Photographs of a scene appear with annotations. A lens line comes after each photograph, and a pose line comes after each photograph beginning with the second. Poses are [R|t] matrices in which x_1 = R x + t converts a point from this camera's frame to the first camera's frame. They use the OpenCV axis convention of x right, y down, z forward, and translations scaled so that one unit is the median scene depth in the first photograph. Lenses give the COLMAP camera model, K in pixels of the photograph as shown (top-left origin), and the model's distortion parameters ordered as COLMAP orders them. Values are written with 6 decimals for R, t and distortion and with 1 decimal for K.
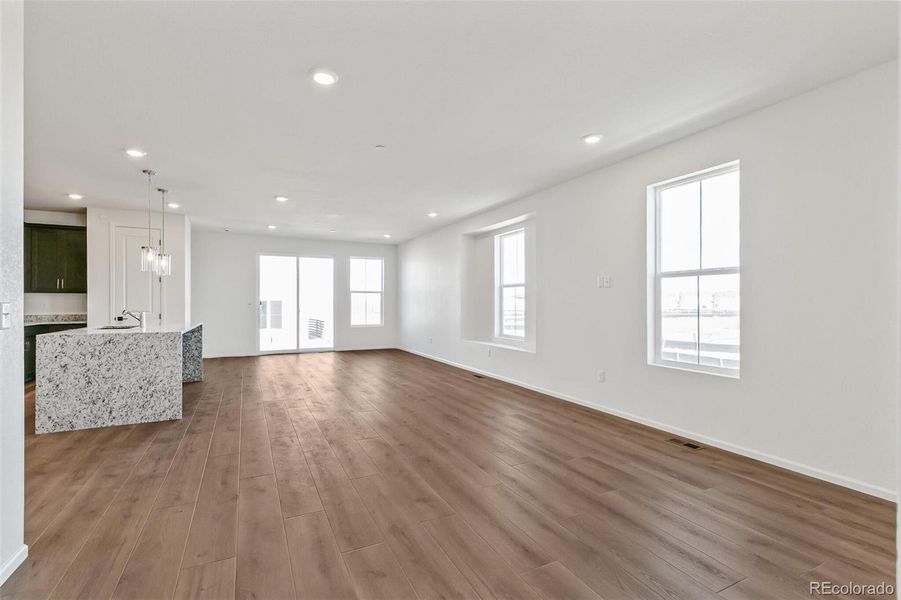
lens RADIAL K [[417.2, 0, 460.6], [0, 417.2, 301.7], [0, 0, 1]] dist [0.000357, 0.000193]
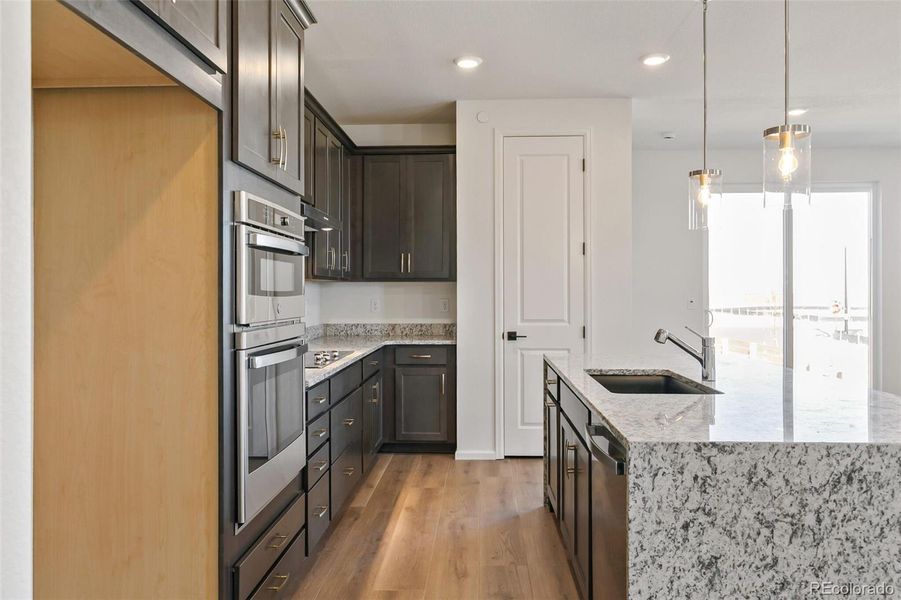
lens RADIAL K [[680.2, 0, 450.0], [0, 680.2, 291.2], [0, 0, 1]] dist [0.000621, 0.001253]
pose [[0.867679, -0.003119, -0.497114, -0.810696], [0.004055, 0.999991, 0.000804, -0.015452], [0.497108, -0.002713, 0.867685, 0.508031]]
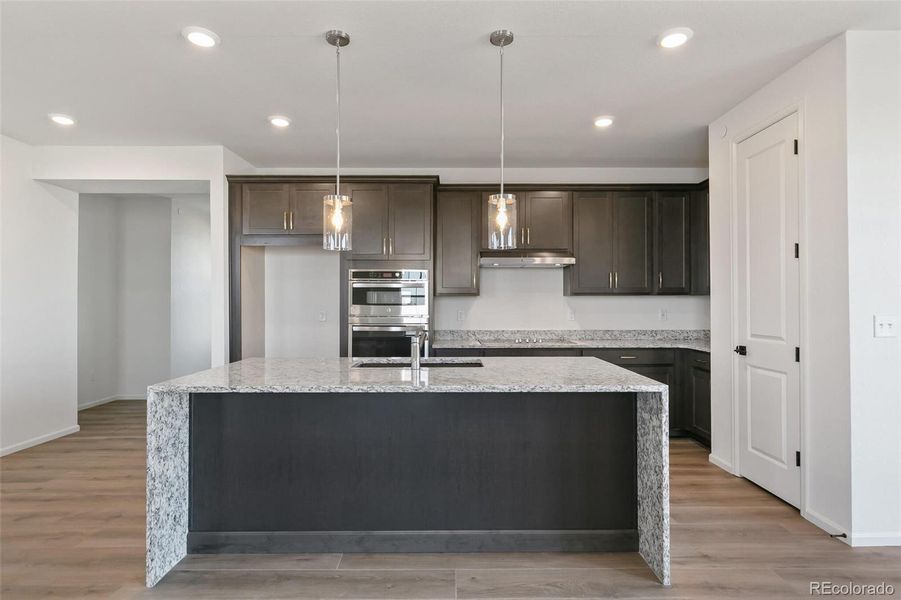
lens RADIAL K [[469.5, 0, 450.5], [0, 469.5, 300.0], [0, 0, 1]] dist [0.001201, 0.000275]
pose [[-0.453263, -0.007306, -0.891347, -0.380780], [0.002017, 0.999955, -0.009222, -0.013704], [0.891374, -0.005978, -0.453228, 1.537638]]
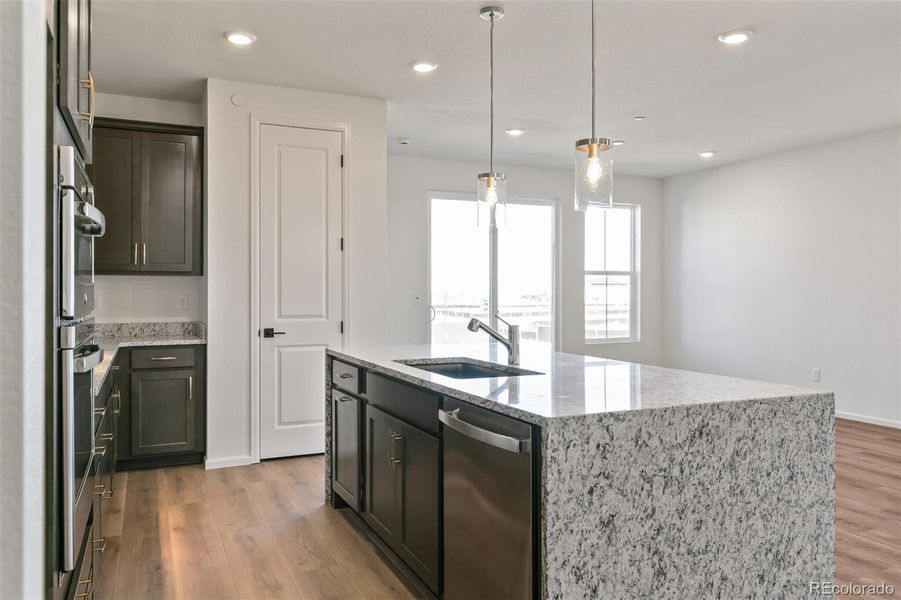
lens RADIAL K [[668.5, 0, 450.2], [0, 668.5, 291.4], [0, 0, 1]] dist [0.004508, 0.000847]
pose [[0.998984, -0.001566, -0.045031, -0.958035], [0.001618, 0.999998, 0.001127, -0.005810], [0.045029, -0.001199, 0.998985, 0.489841]]
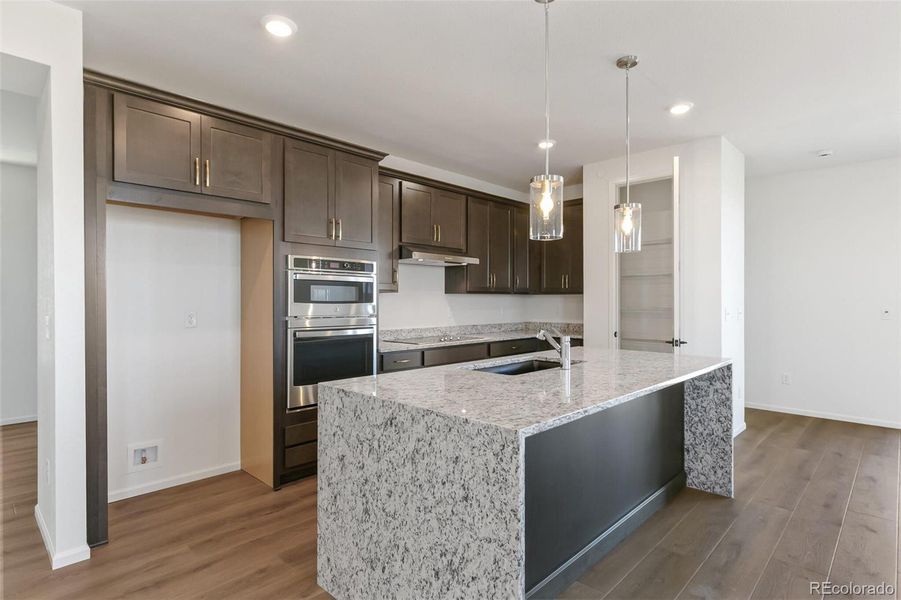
lens RADIAL K [[469.5, 0, 450.5], [0, 469.5, 300.0], [0, 0, 1]] dist [0.001201, 0.000275]
pose [[0.322676, -0.003009, -0.946505, -0.395159], [0.002301, 0.999994, -0.002394, -0.015010], [0.946507, -0.001405, 0.322682, 0.874402]]
